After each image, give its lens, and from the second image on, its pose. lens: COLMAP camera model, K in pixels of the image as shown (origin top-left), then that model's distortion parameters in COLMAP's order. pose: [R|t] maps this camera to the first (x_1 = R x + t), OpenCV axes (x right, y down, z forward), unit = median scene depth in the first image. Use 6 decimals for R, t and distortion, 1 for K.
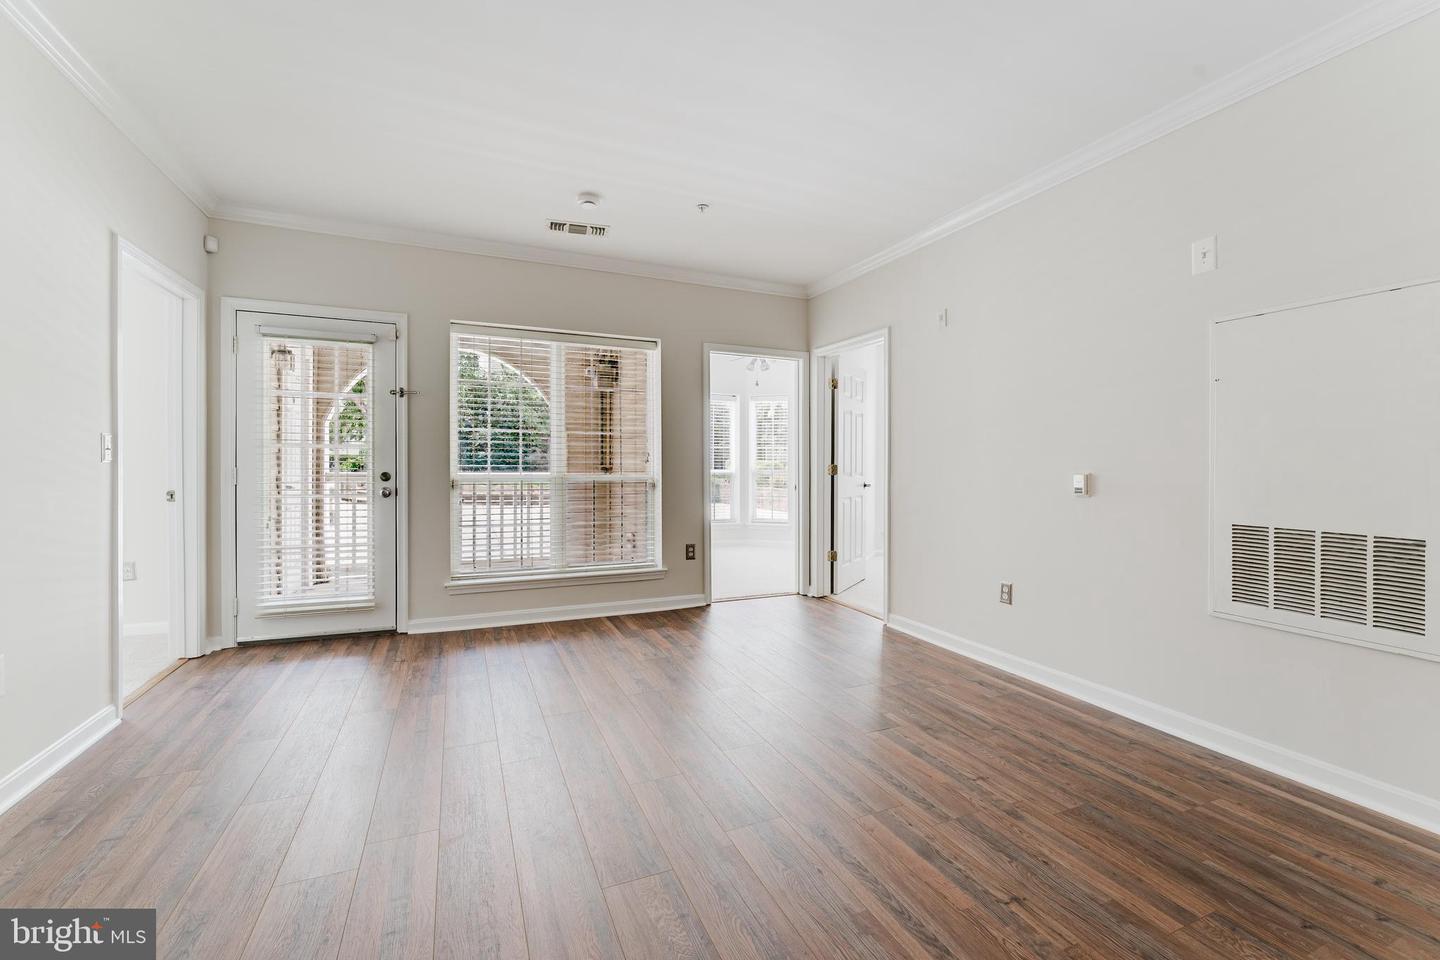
lens RADIAL K [[603.8, 0, 722.3], [0, 603.8, 470.8], [0, 0, 1]] dist [-0.004676, -0.000332]
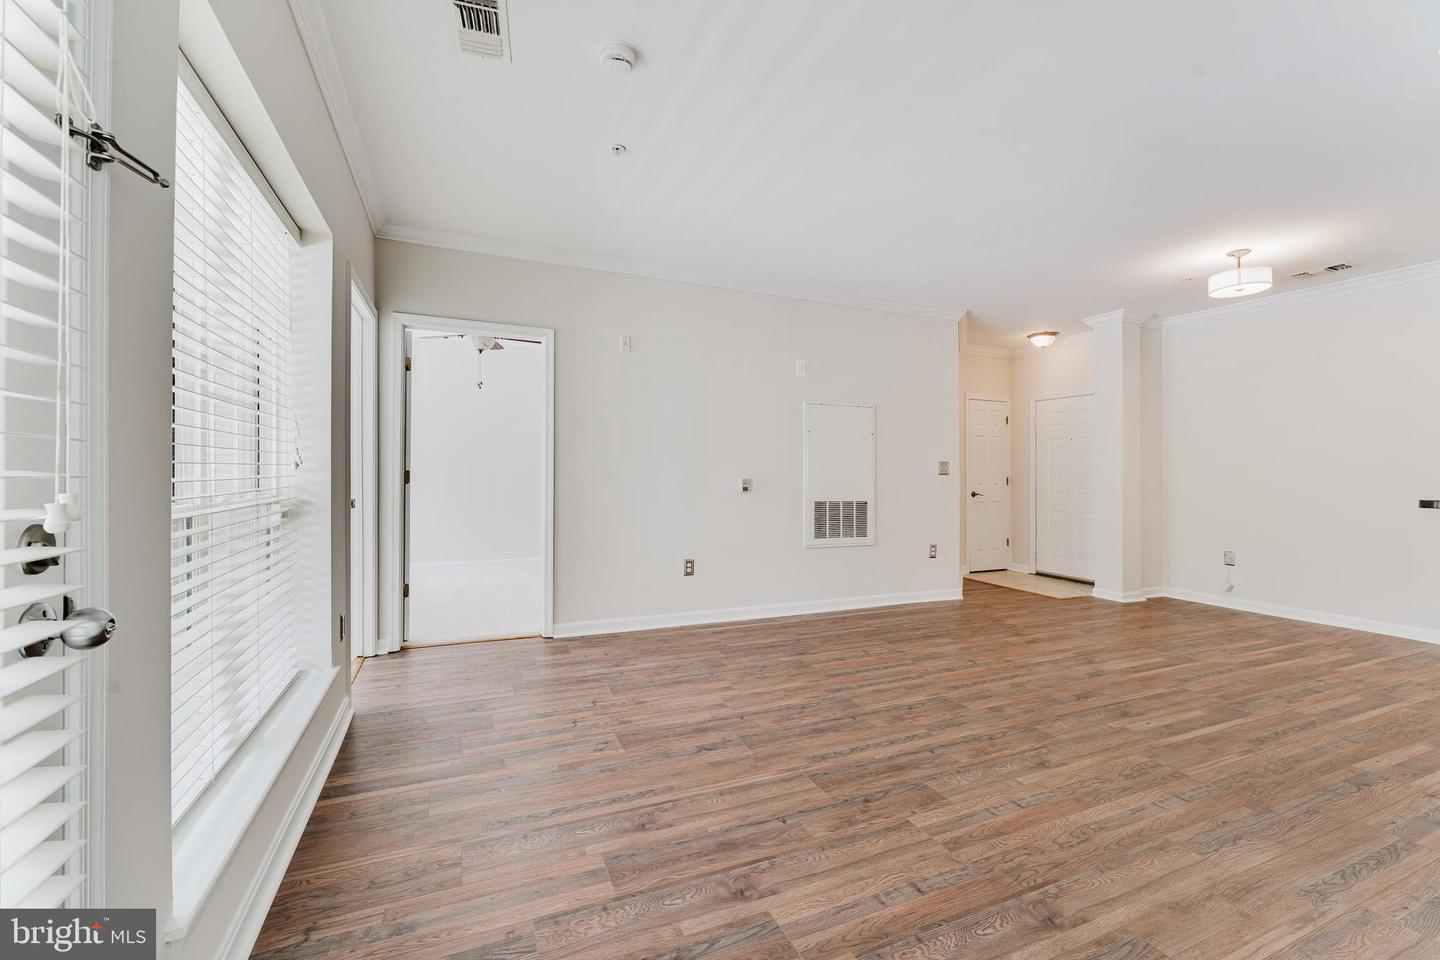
lens RADIAL K [[603.8, 0, 722.3], [0, 603.8, 467.6], [0, 0, 1]] dist [-0.004676, -0.000332]
pose [[0.006697, 0.003324, 0.999972, -0.768323], [0.001304, 0.999994, -0.003332, -0.014689], [-0.999977, 0.001327, 0.006692, 0.801532]]
